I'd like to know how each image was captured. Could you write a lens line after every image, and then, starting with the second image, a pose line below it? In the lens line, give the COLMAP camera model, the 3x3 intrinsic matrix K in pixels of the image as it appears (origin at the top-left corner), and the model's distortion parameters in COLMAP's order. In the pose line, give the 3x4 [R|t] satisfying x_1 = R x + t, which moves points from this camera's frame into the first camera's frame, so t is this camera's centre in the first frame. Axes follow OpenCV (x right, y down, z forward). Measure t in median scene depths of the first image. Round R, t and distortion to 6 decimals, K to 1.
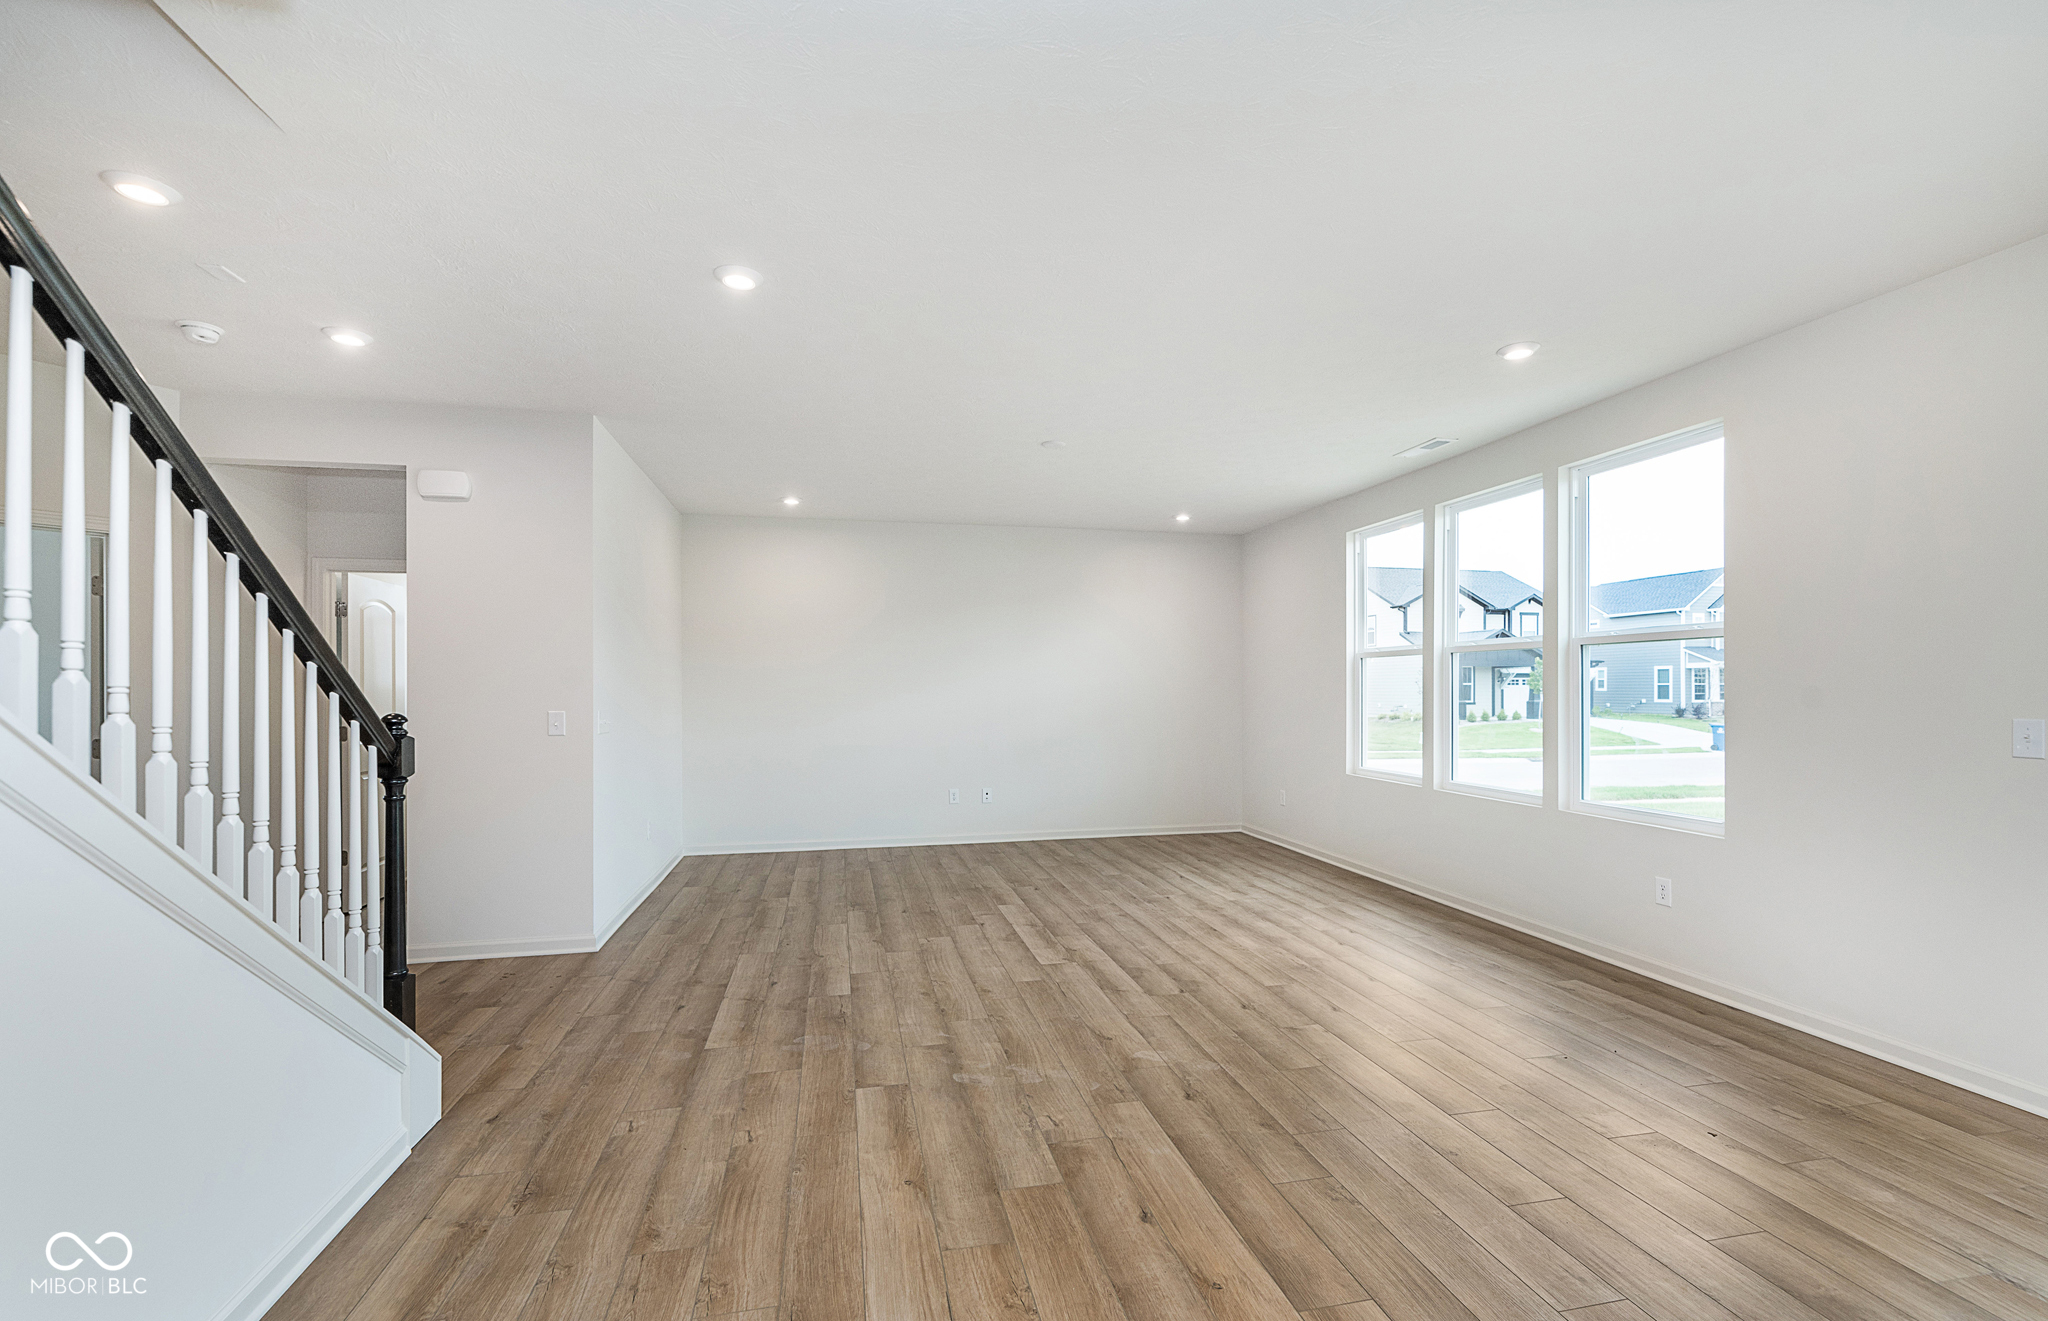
lens RADIAL K [[894.4, 0, 1049.2], [0, 894.4, 691.0], [0, 0, 1]] dist [0.003997, 0.001831]
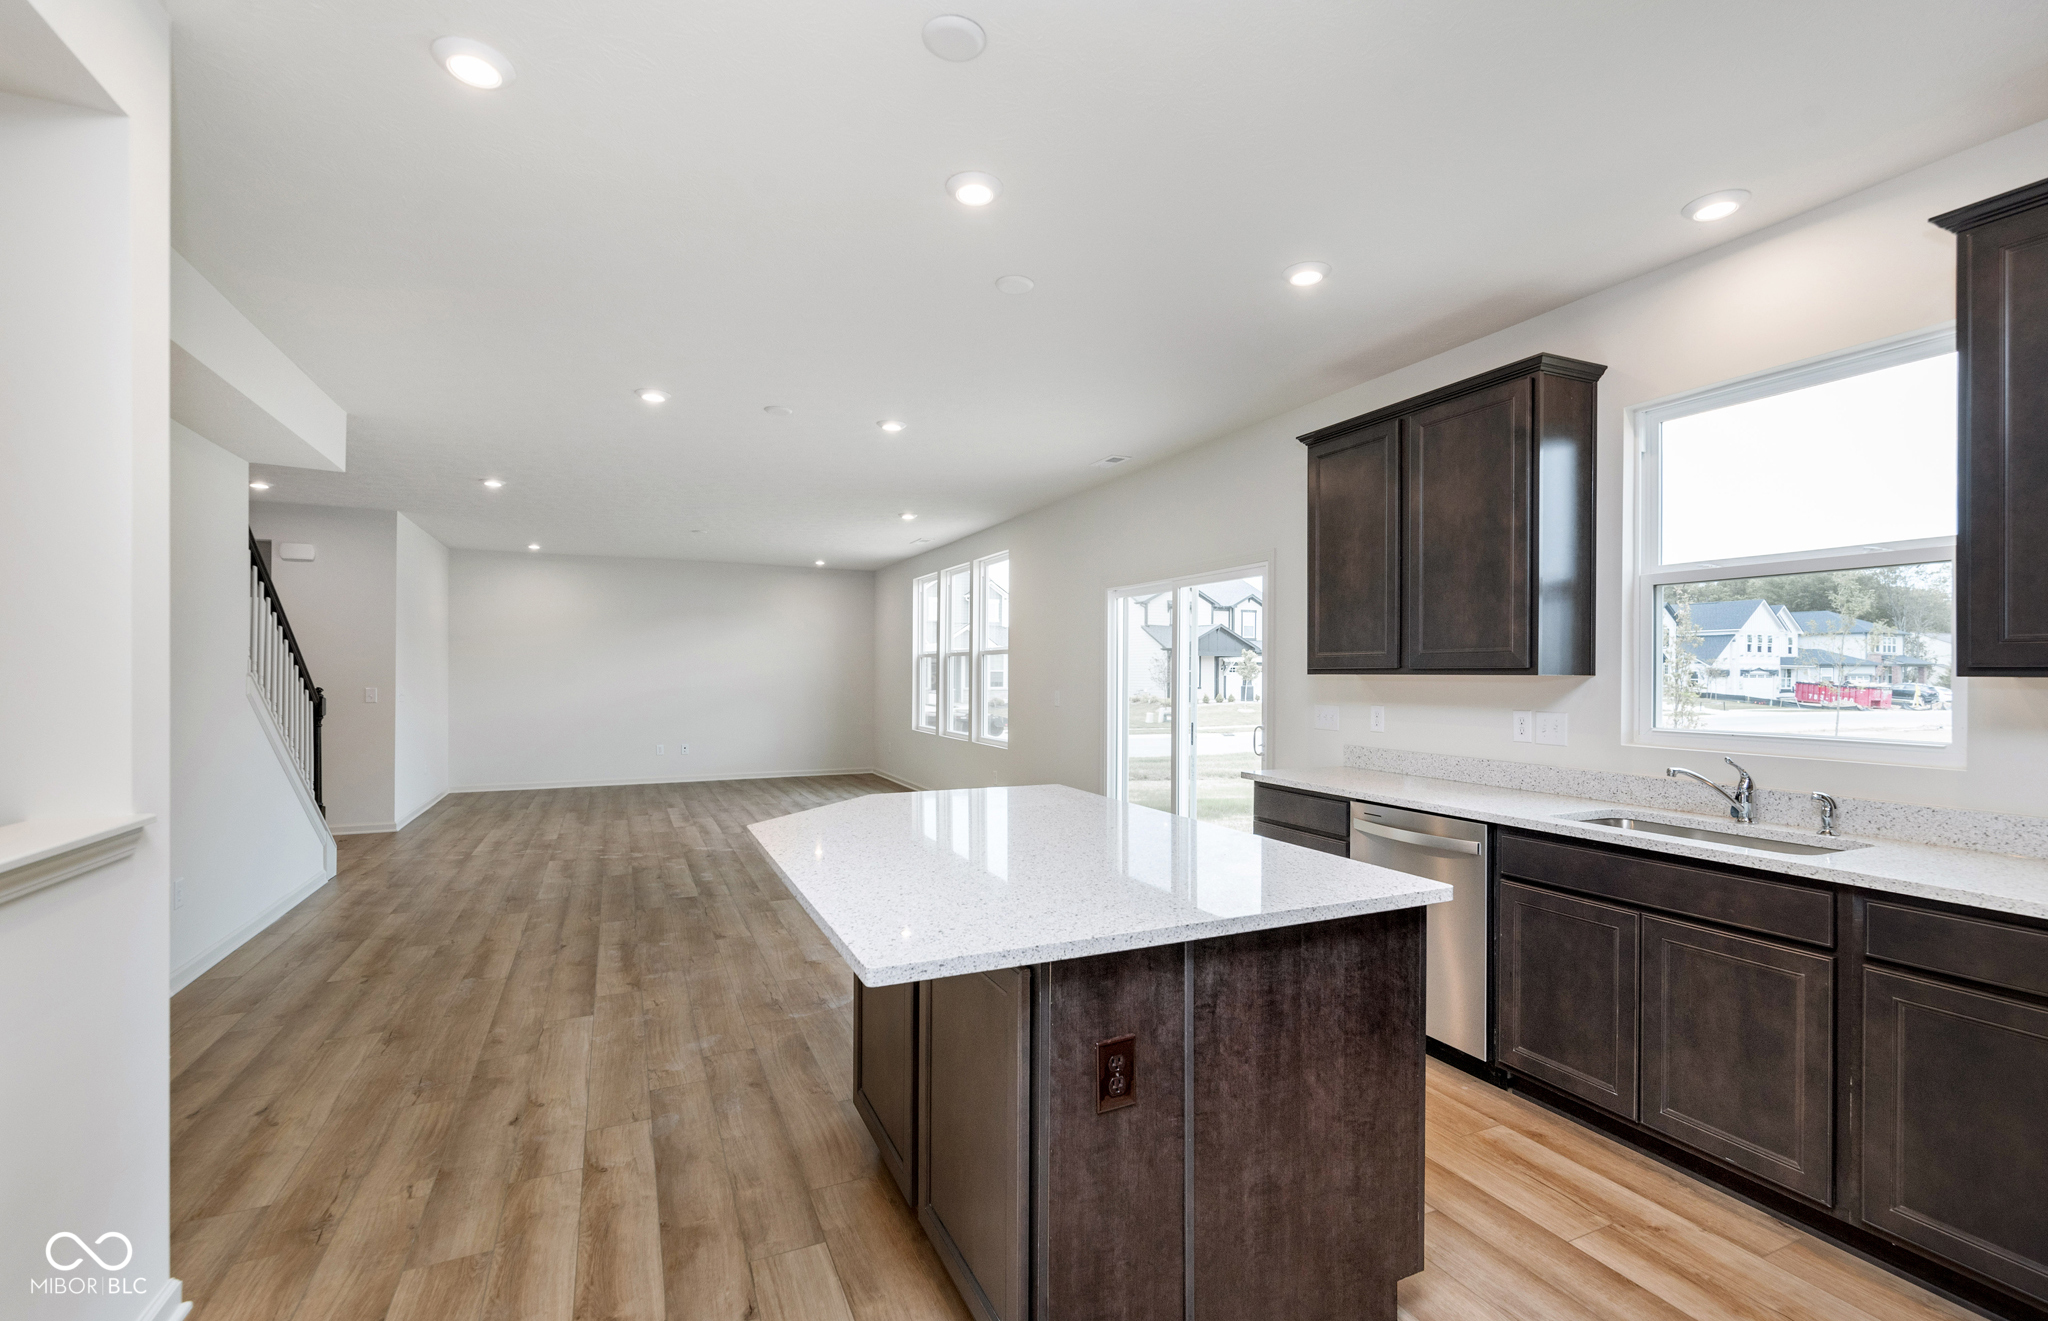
lens RADIAL K [[894.4, 0, 1039.9], [0, 894.4, 669.1], [0, 0, 1]] dist [0.003997, 0.001831]
pose [[0.977781, 0.007361, 0.209497, 0.387228], [-0.005959, 0.999955, -0.007322, -0.009241], [-0.209542, 0.005911, 0.977782, -1.089684]]
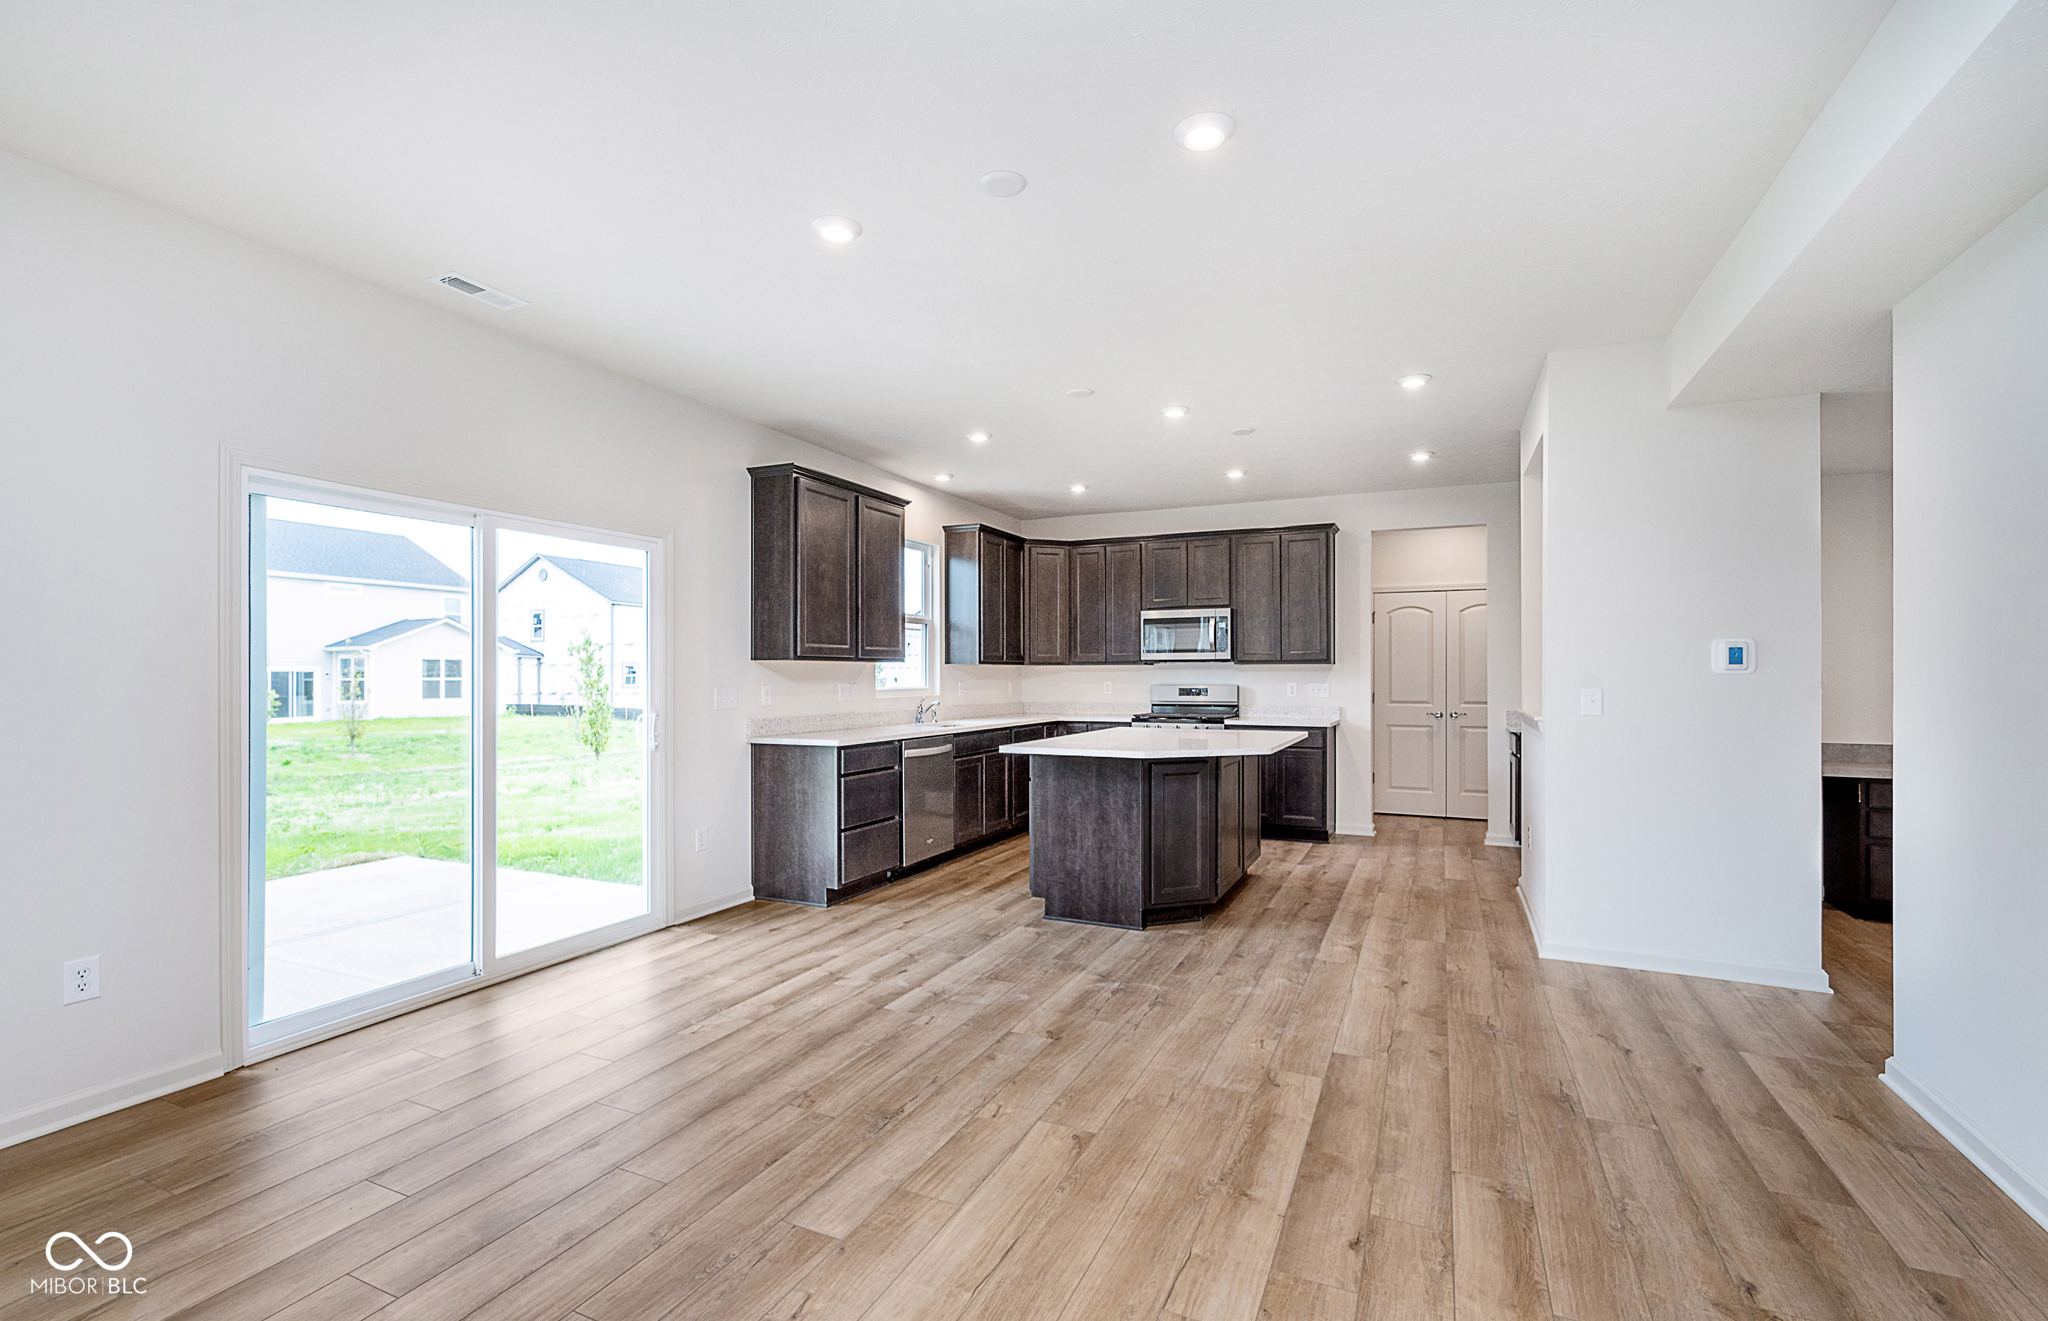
lens RADIAL K [[894.4, 0, 1017.0], [0, 894.4, 671.5], [0, 0, 1]] dist [0.003997, 0.001831]
pose [[-0.782090, 0.005706, 0.623139, -0.156596], [0.004674, 0.999984, -0.003291, 0.009614], [-0.623147, 0.000338, -0.782104, 0.748505]]
